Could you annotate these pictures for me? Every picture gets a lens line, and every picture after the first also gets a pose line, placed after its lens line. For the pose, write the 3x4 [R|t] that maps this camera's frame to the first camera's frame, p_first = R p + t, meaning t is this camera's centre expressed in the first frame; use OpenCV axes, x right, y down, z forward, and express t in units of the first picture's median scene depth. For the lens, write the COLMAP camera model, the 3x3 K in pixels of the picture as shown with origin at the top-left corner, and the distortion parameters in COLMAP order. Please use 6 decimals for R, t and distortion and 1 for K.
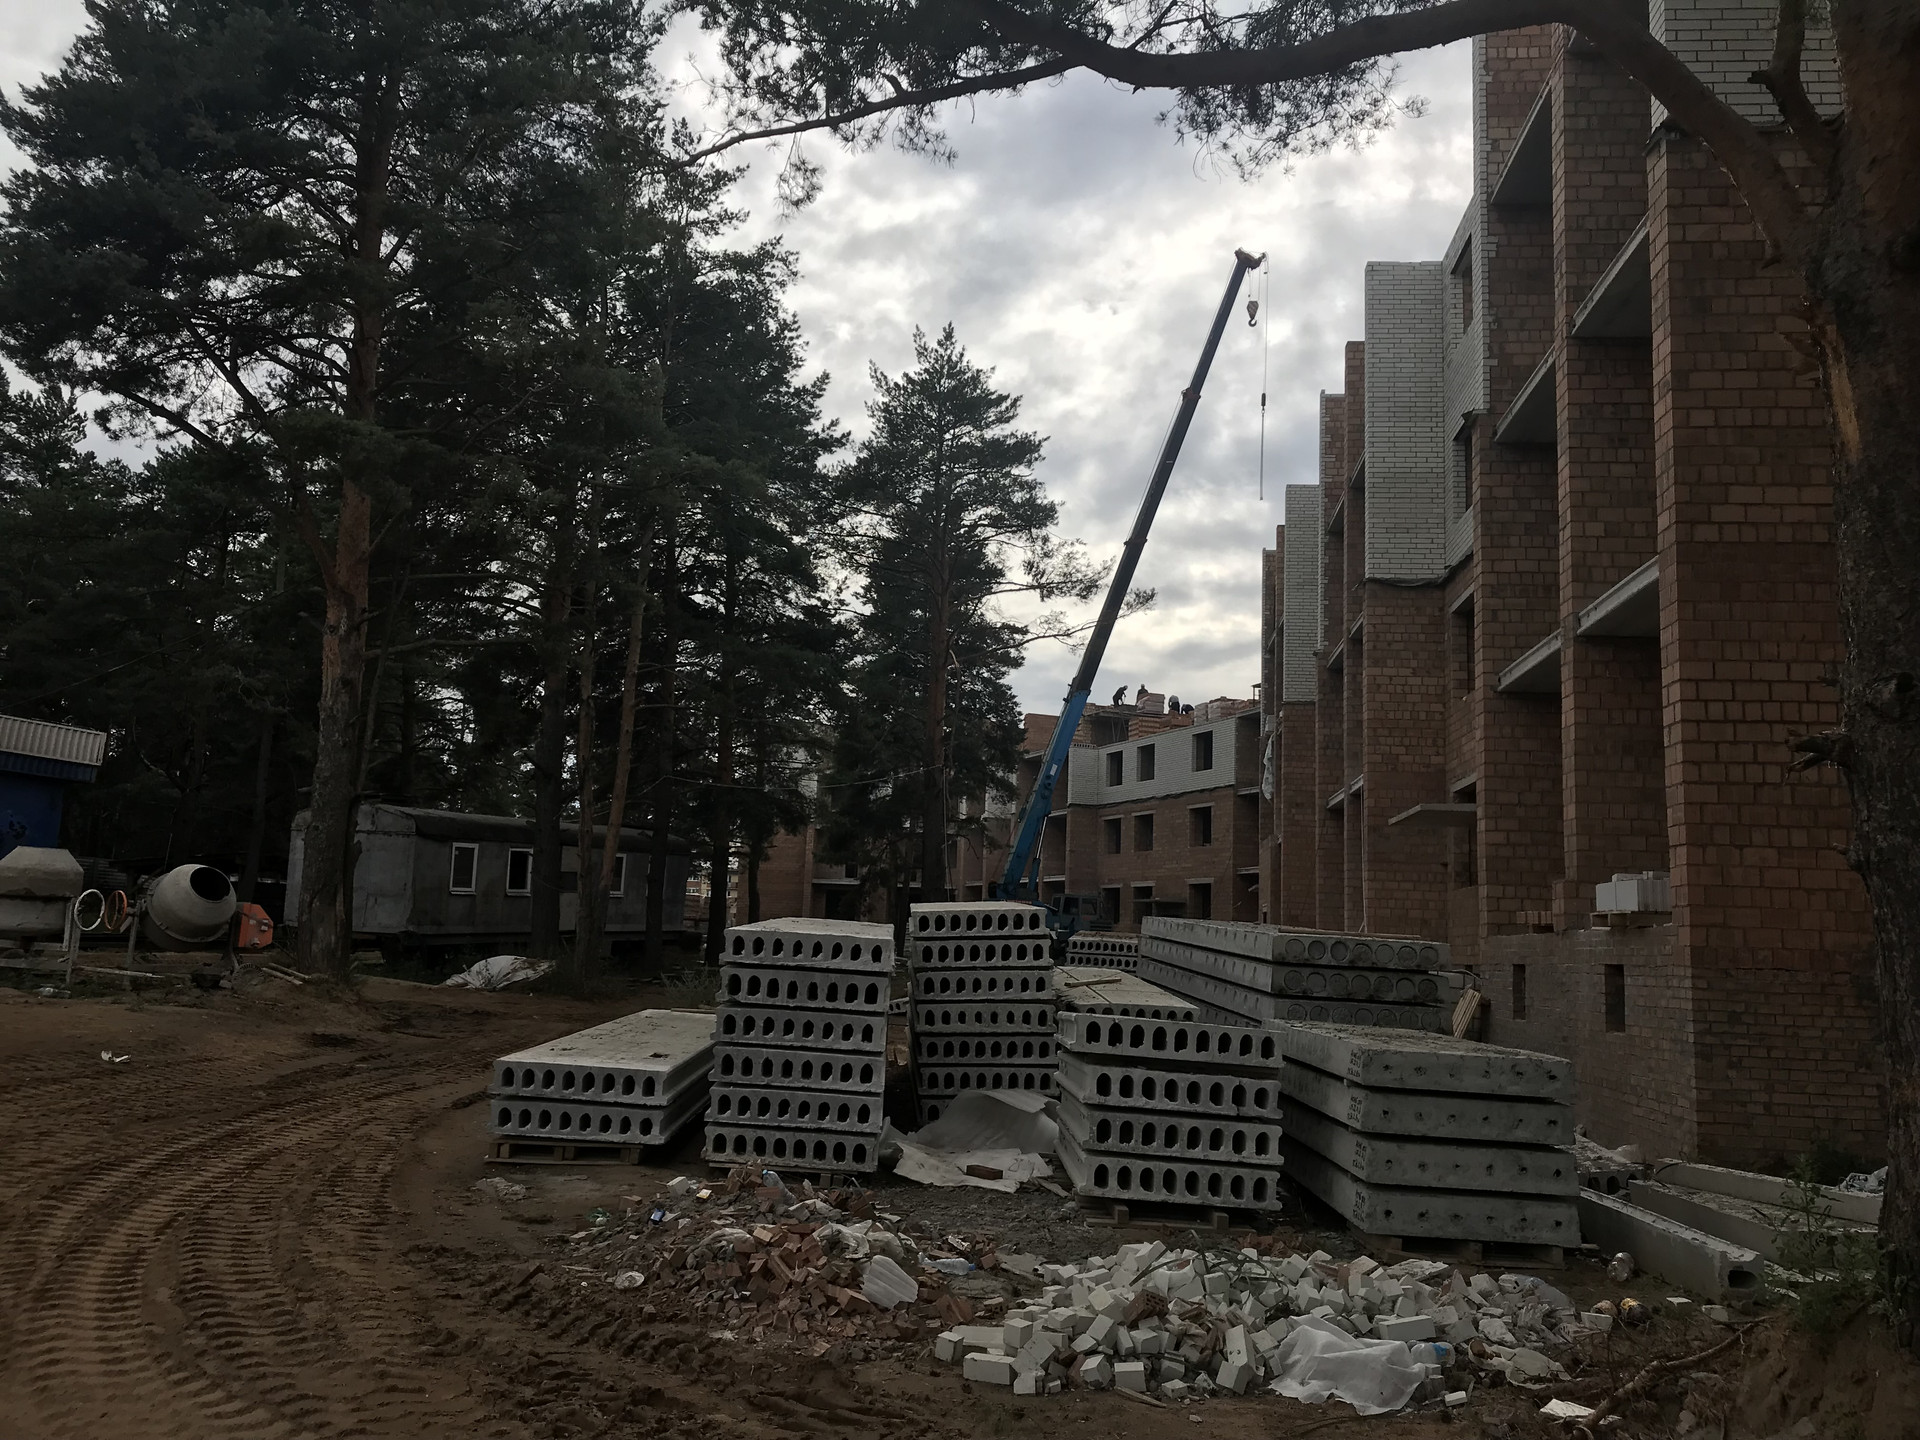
lens RADIAL K [[1593.2, 0, 960.0], [0, 1593.2, 720.0], [0, 0, 1]] dist [0.002754, -0.007138]
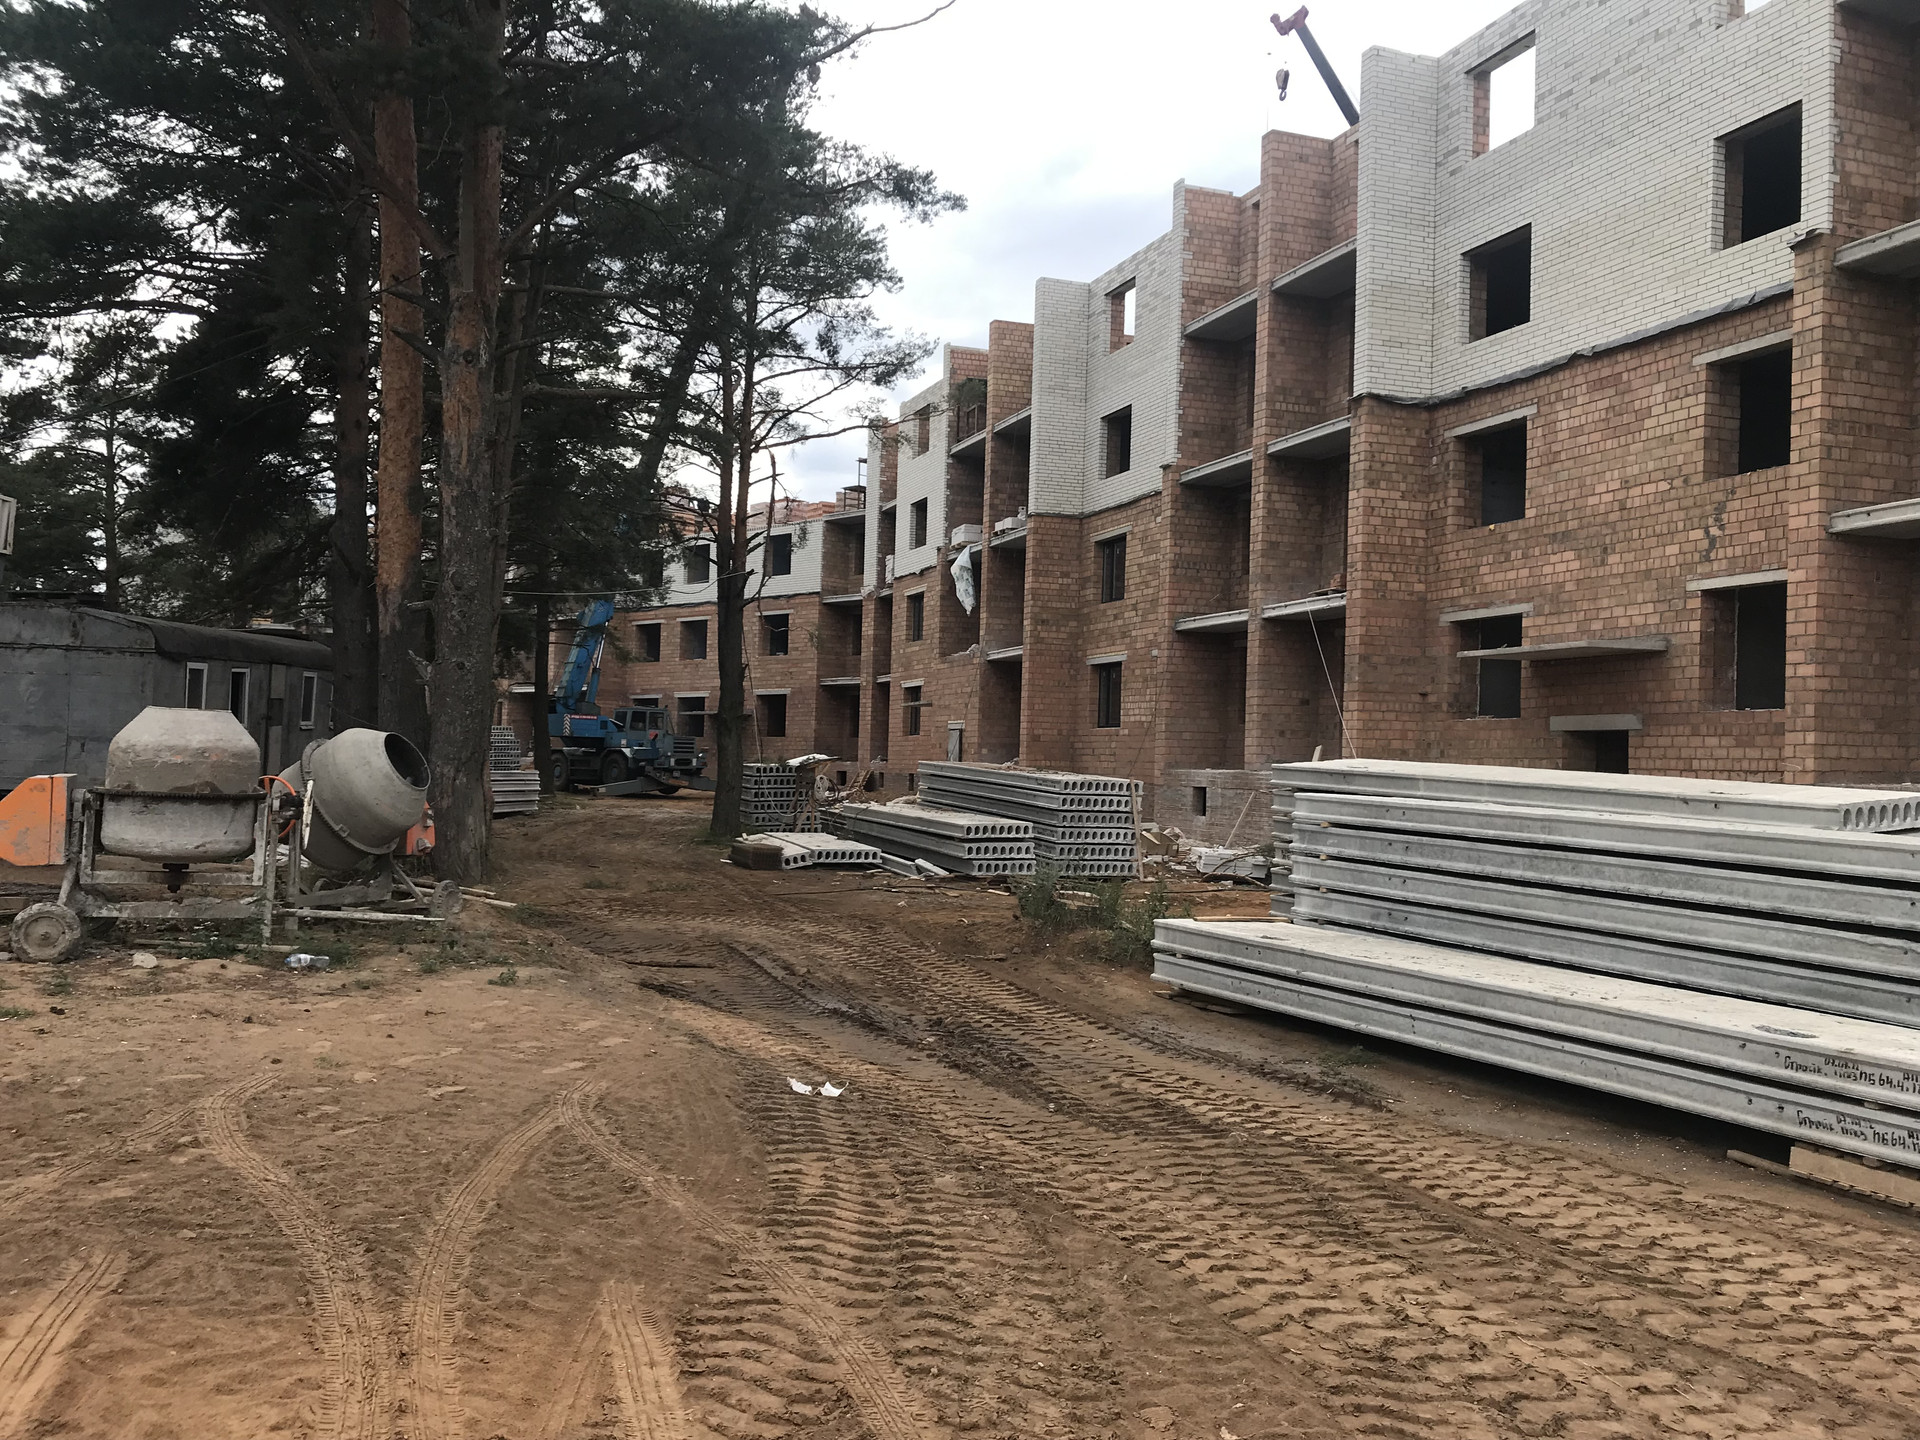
lens RADIAL K [[1593.2, 0, 960.0], [0, 1593.2, 720.0], [0, 0, 1]] dist [0.002754, -0.007138]
pose [[0.895763, -0.011893, 0.444373, -0.383697], [-0.044849, 0.992124, 0.116958, 0.003782], [-0.442264, -0.124696, 0.888174, 0.246704]]
